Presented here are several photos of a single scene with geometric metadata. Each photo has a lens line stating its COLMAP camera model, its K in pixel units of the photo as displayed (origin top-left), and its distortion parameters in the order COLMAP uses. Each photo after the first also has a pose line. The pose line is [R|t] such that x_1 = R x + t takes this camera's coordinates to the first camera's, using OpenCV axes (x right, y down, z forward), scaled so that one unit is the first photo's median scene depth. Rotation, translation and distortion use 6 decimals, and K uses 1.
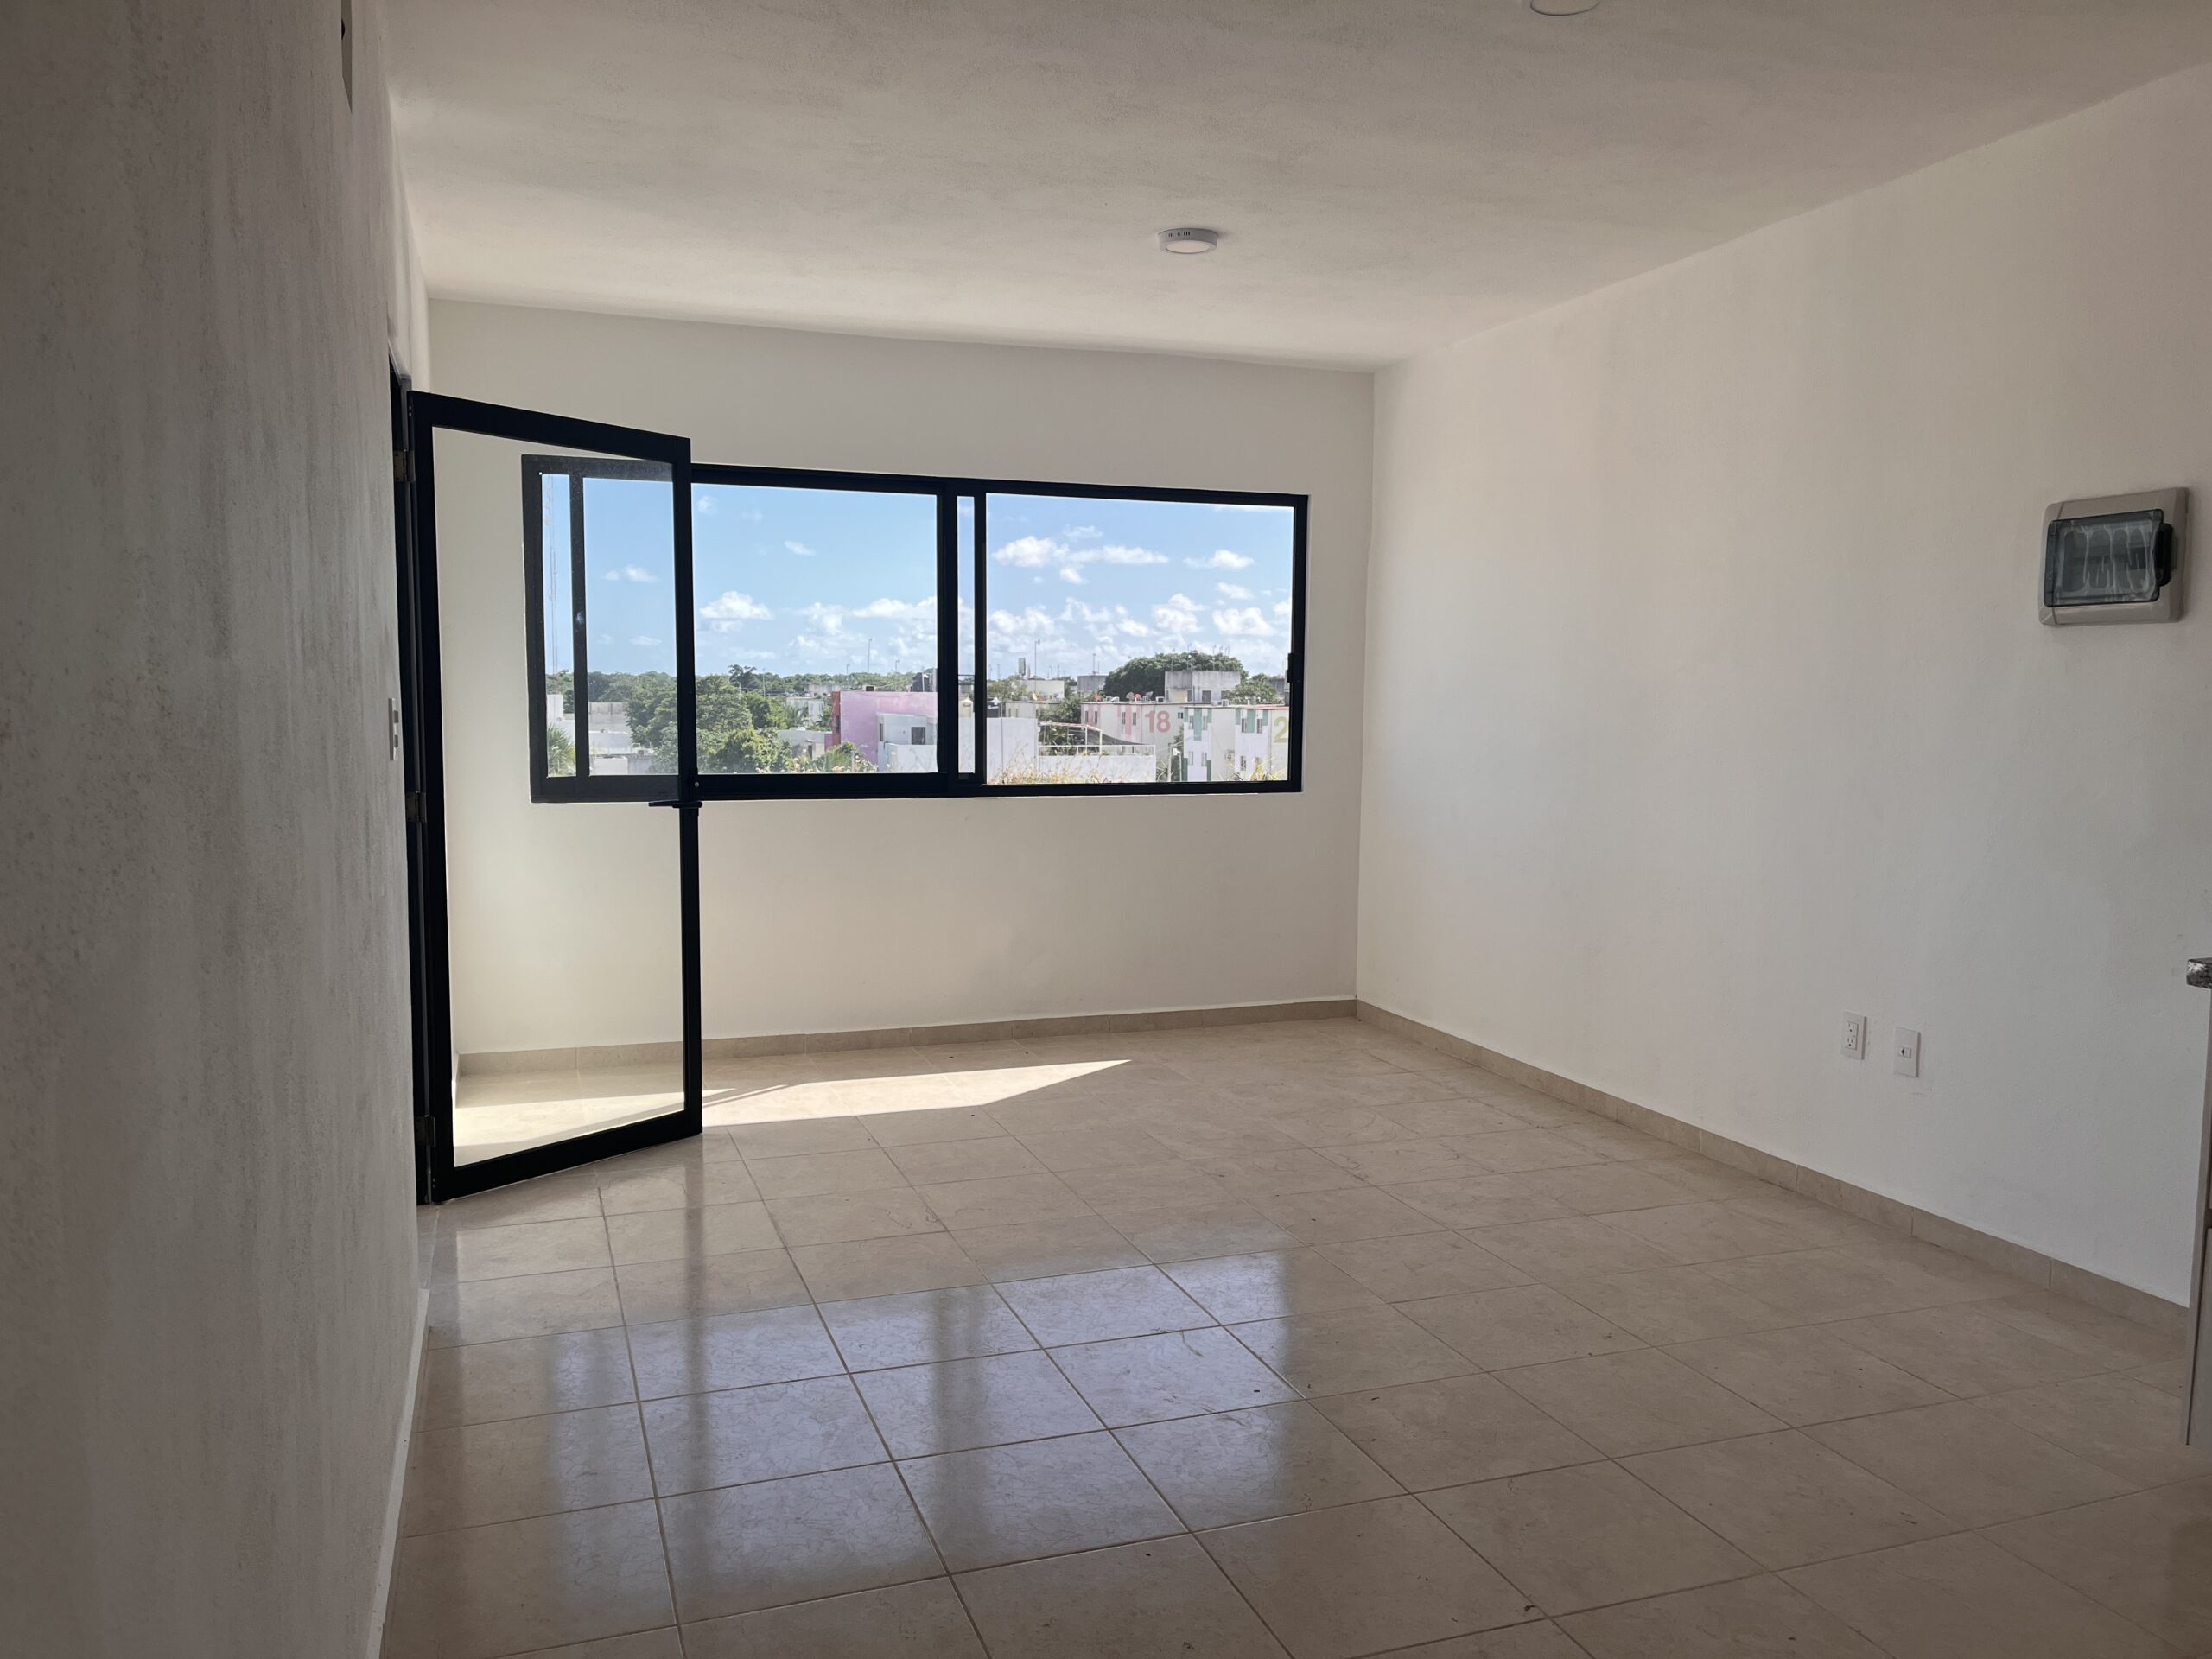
lens RADIAL K [[1695.5, 0, 1126.3], [0, 1695.5, 851.0], [0, 0, 1]] dist [0.038707, -0.038525]
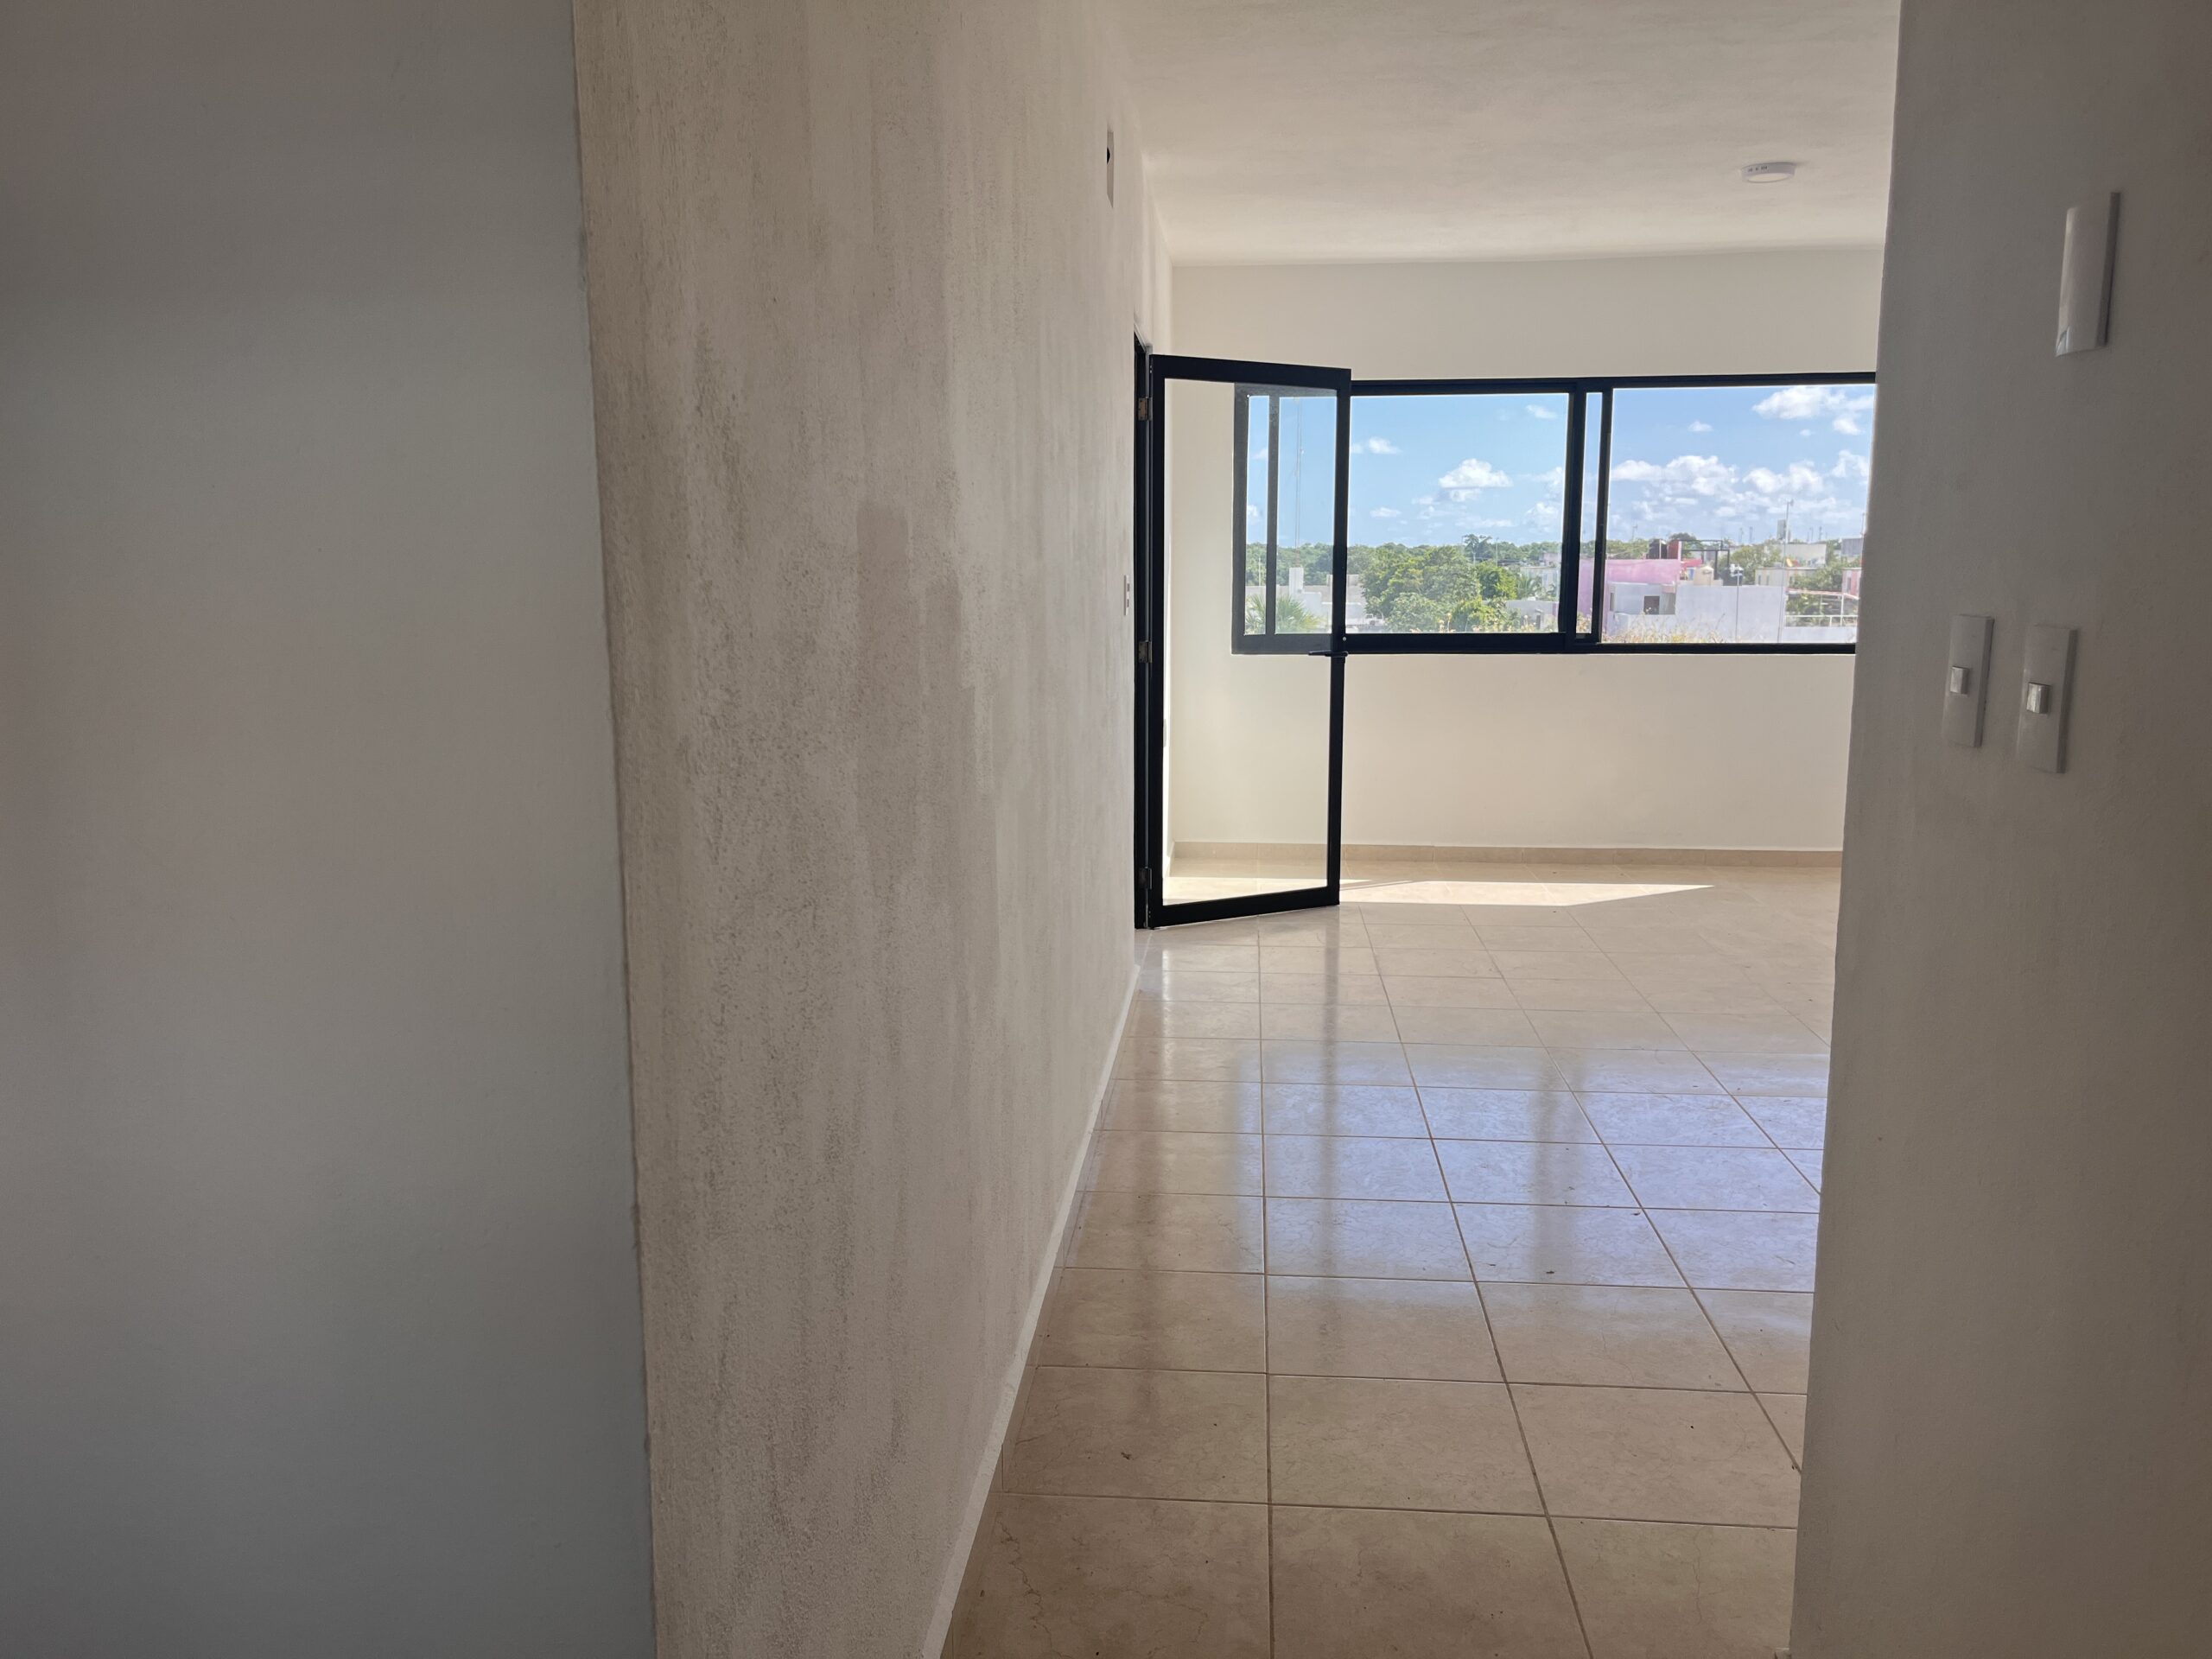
lens RADIAL K [[1695.5, 0, 1099.6], [0, 1695.5, 838.3], [0, 0, 1]] dist [0.038707, -0.038525]
pose [[0.906294, 0.057025, -0.418784, 0.108188], [-0.028492, 0.996845, 0.074079, 0.018405], [0.421687, -0.055205, 0.905059, -0.219273]]
